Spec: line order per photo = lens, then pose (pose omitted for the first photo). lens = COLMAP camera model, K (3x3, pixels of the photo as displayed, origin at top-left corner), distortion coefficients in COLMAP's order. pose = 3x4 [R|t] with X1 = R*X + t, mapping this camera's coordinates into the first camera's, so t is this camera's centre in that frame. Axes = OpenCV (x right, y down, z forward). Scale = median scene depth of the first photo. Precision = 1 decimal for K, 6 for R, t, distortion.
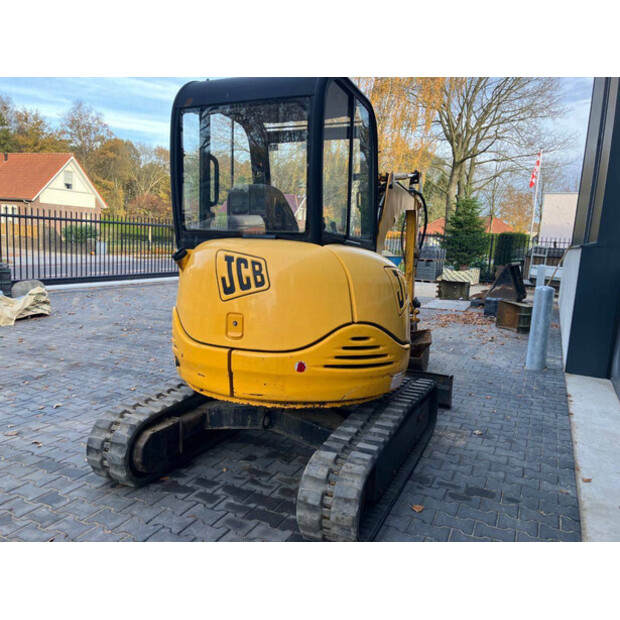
lens RADIAL K [[511.9, 0, 301.6], [0, 511.9, 308.1], [0, 0, 1]] dist [0.007171, -0.004200]
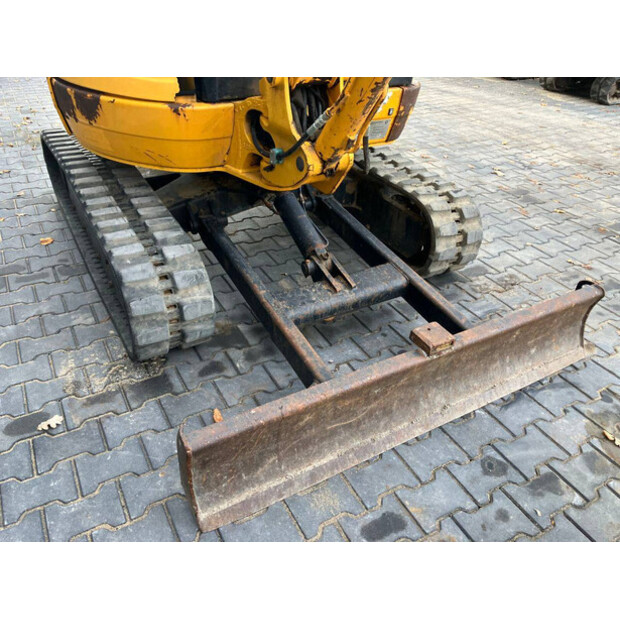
lens RADIAL K [[517.9, 0, 310.0], [0, 517.9, 310.0], [0, 0, 1]] dist [0.017611, -0.018262]
pose [[-0.567639, 0.411997, -0.712773, 0.709275], [-0.165046, 0.791250, 0.588798, -0.155721], [0.806564, 0.451865, -0.381146, 1.878317]]
